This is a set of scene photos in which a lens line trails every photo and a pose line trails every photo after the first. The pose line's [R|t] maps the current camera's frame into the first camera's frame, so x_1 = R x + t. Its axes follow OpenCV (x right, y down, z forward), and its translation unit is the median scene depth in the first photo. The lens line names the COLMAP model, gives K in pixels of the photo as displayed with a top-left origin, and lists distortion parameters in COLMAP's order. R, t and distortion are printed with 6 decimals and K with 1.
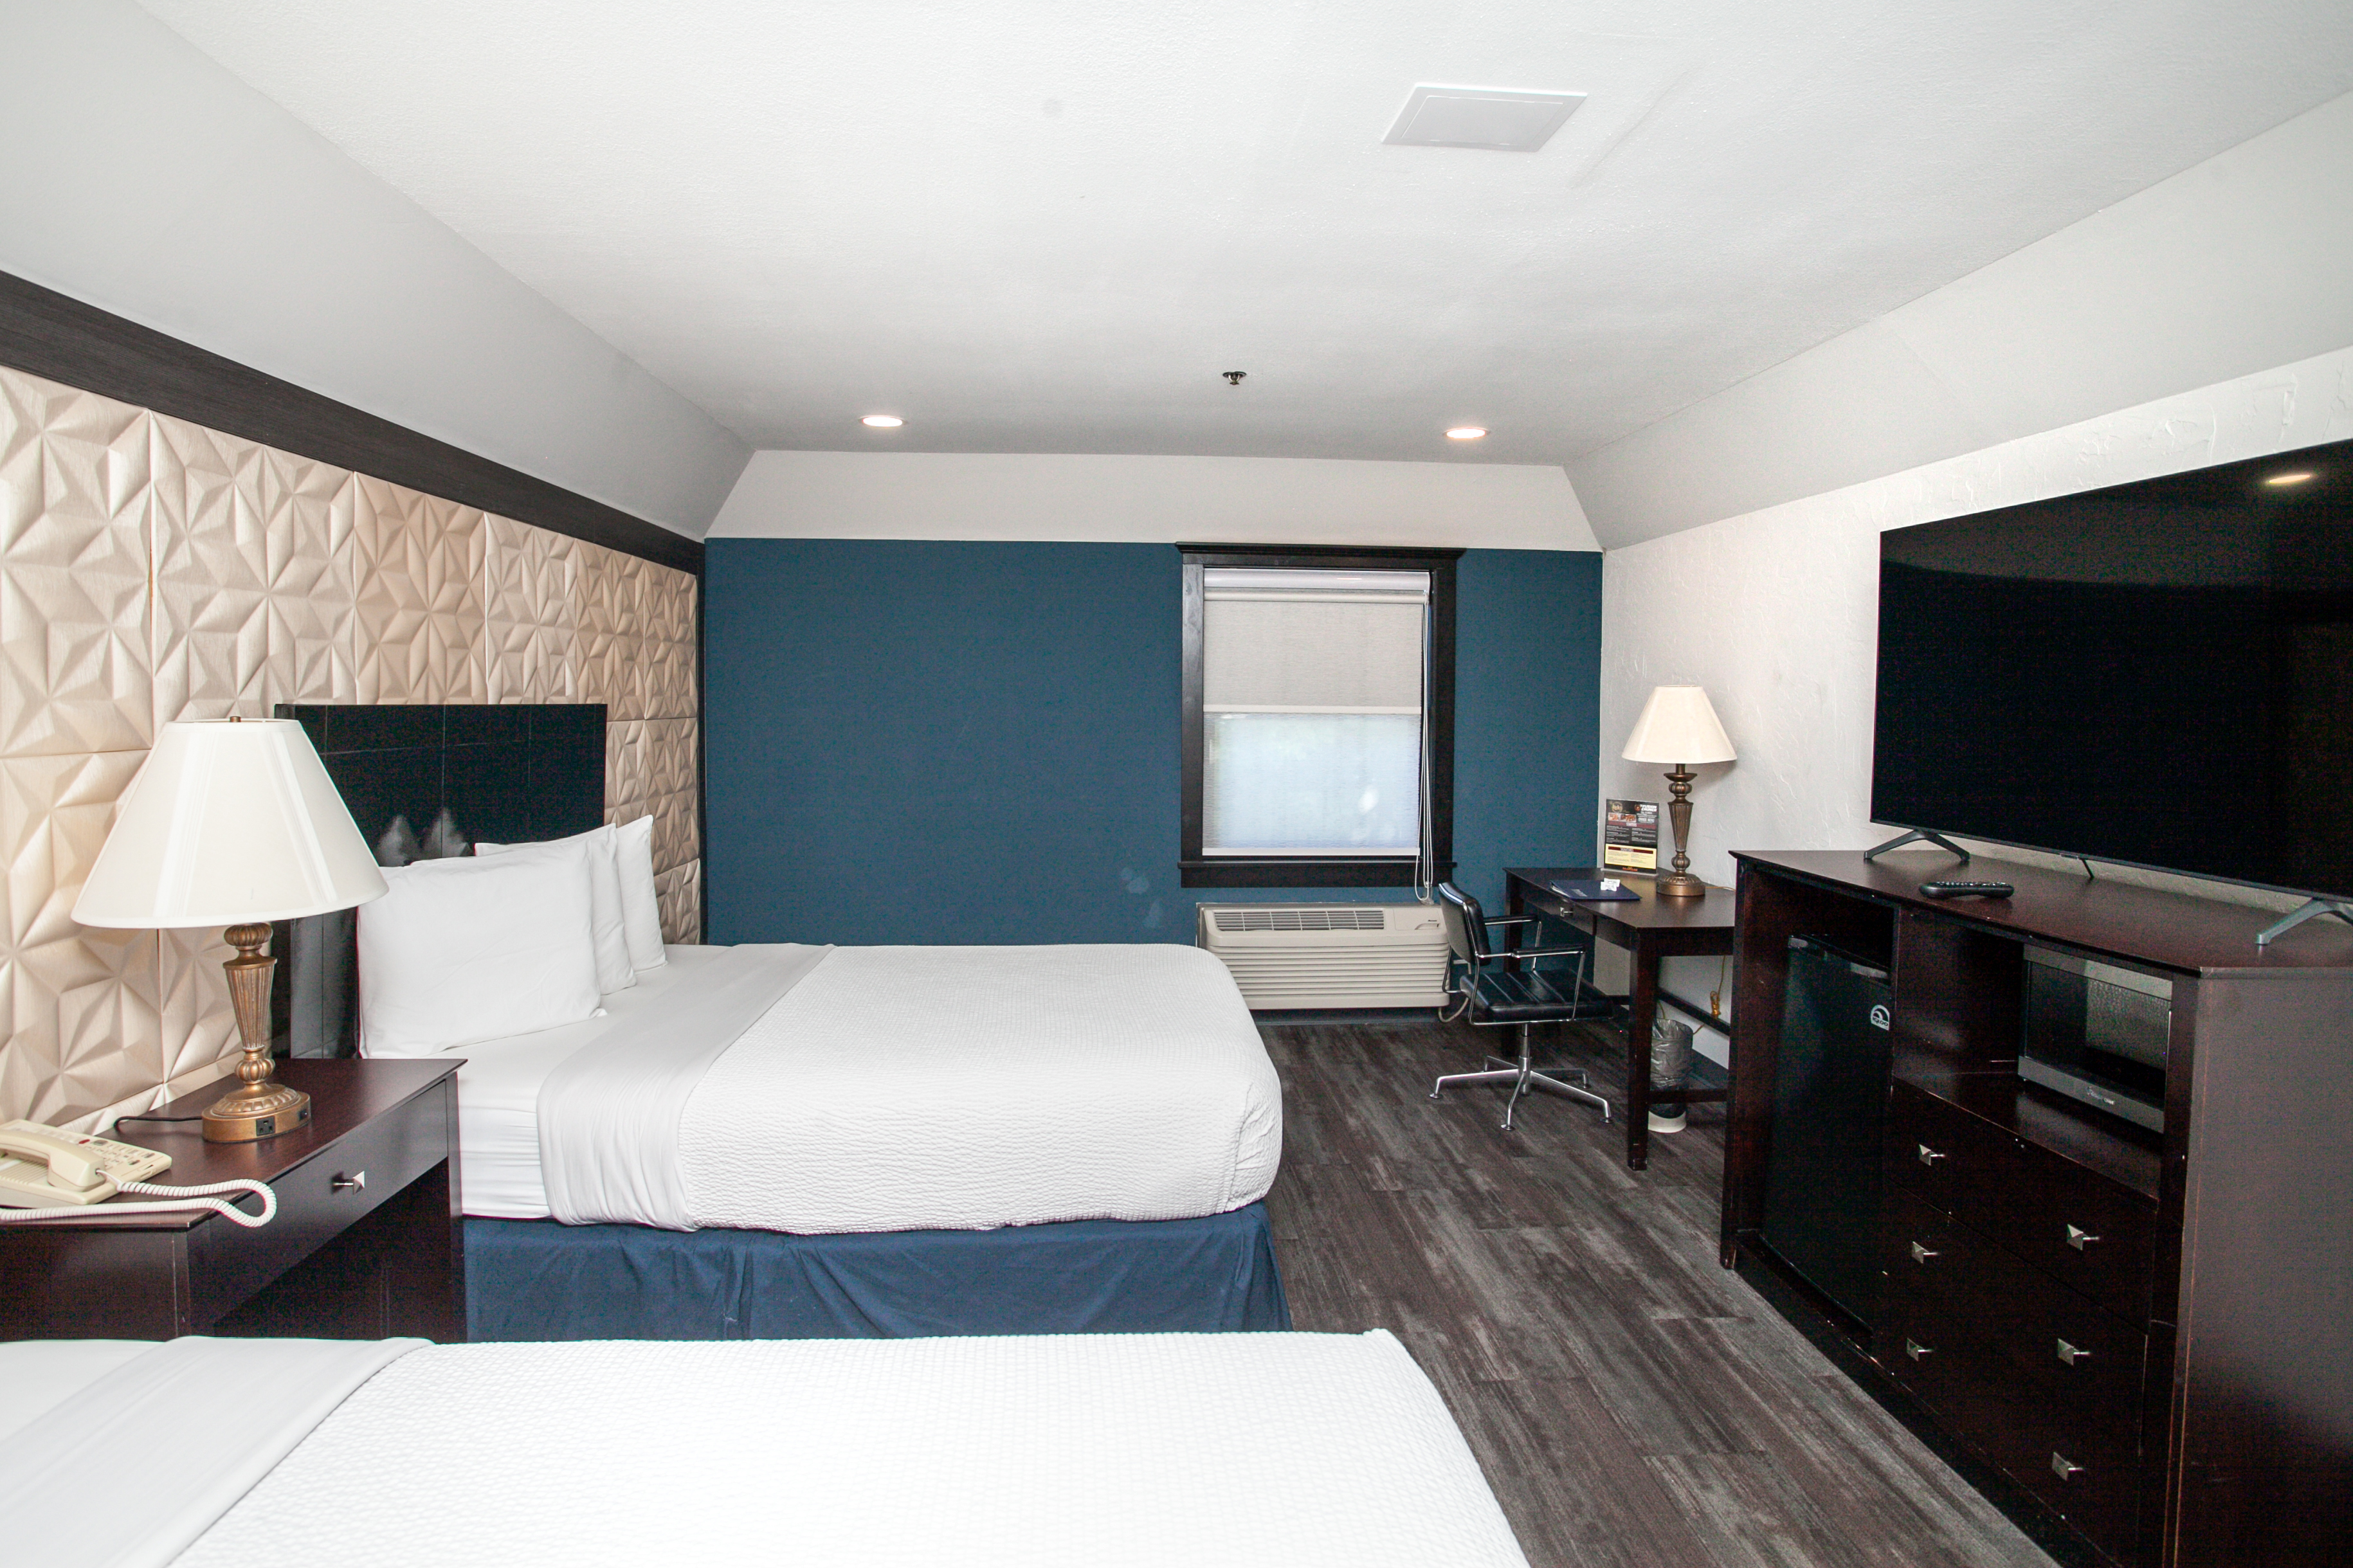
lens RADIAL K [[1175.4, 0, 1086.2], [0, 1175.4, 746.0], [0, 0, 1]] dist [-0.084368, 0.039206]
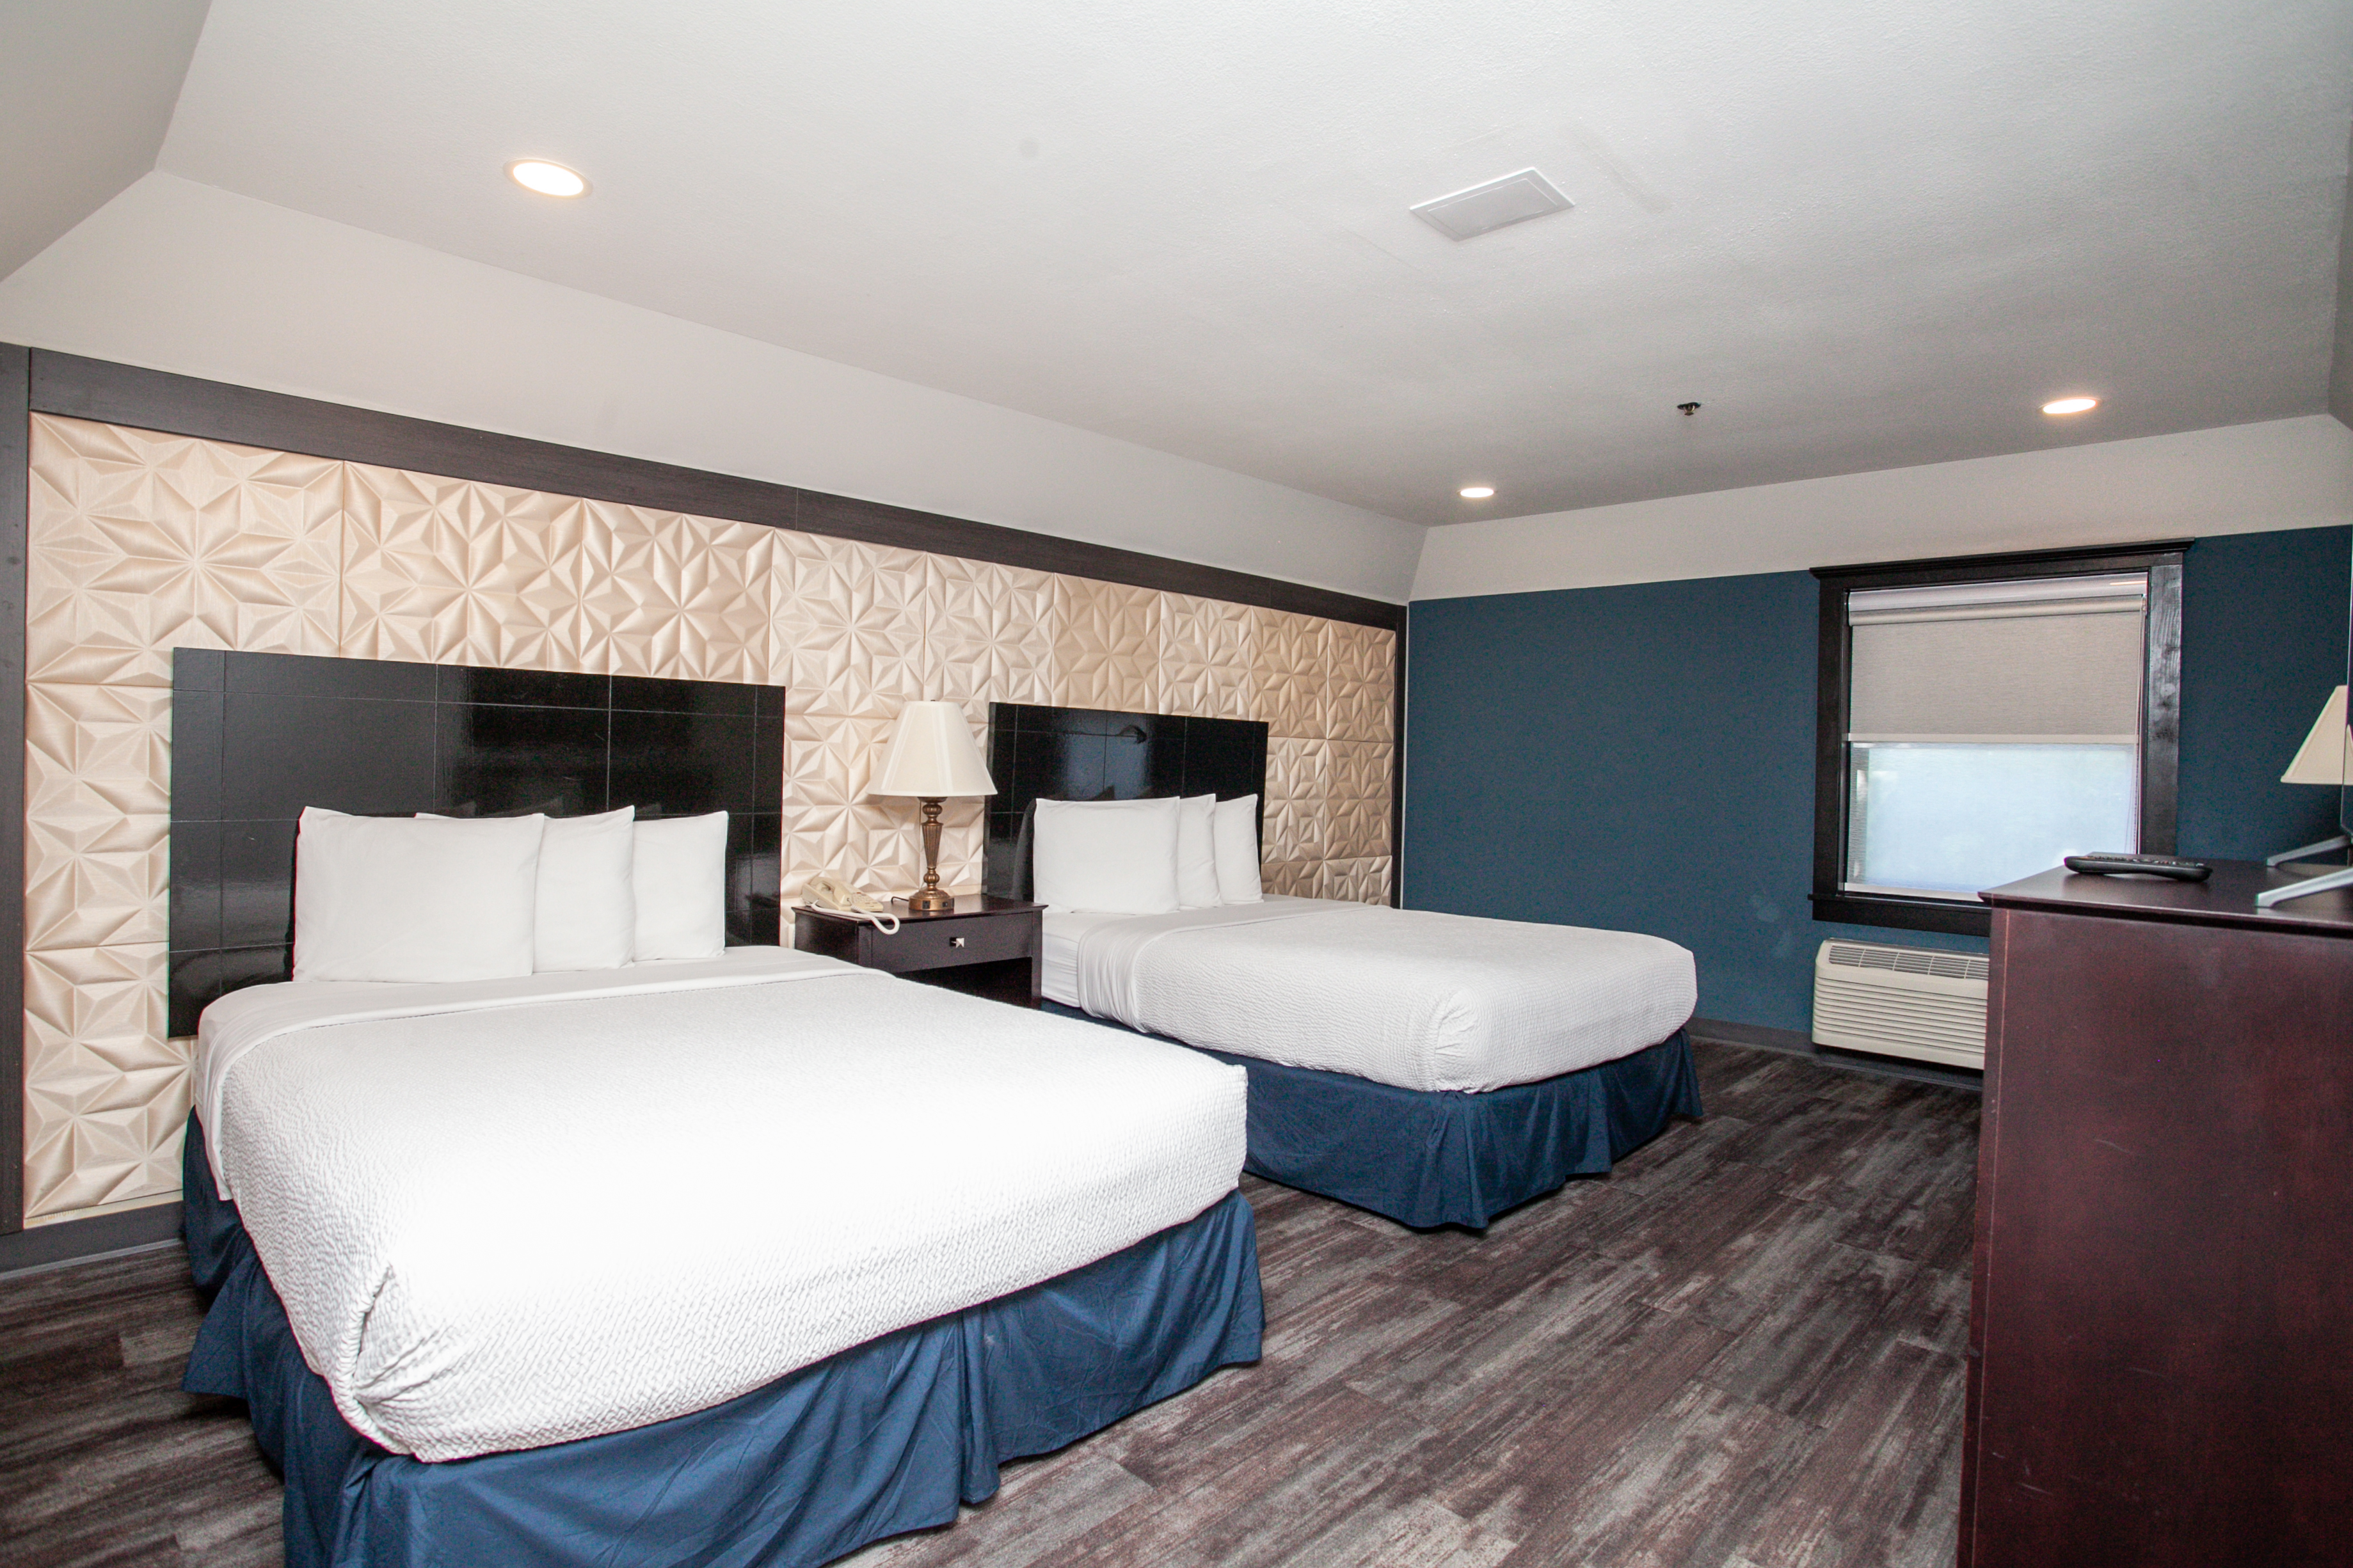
lens RADIAL K [[1175.8, 0, 1185.4], [0, 1175.8, 785.2], [0, 0, 1]] dist [-0.078641, 0.033066]
pose [[0.695541, 0.022616, -0.718131, 0.617712], [-0.051501, 0.998503, -0.018436, 0.082207], [0.716639, 0.049808, 0.695664, -0.067270]]
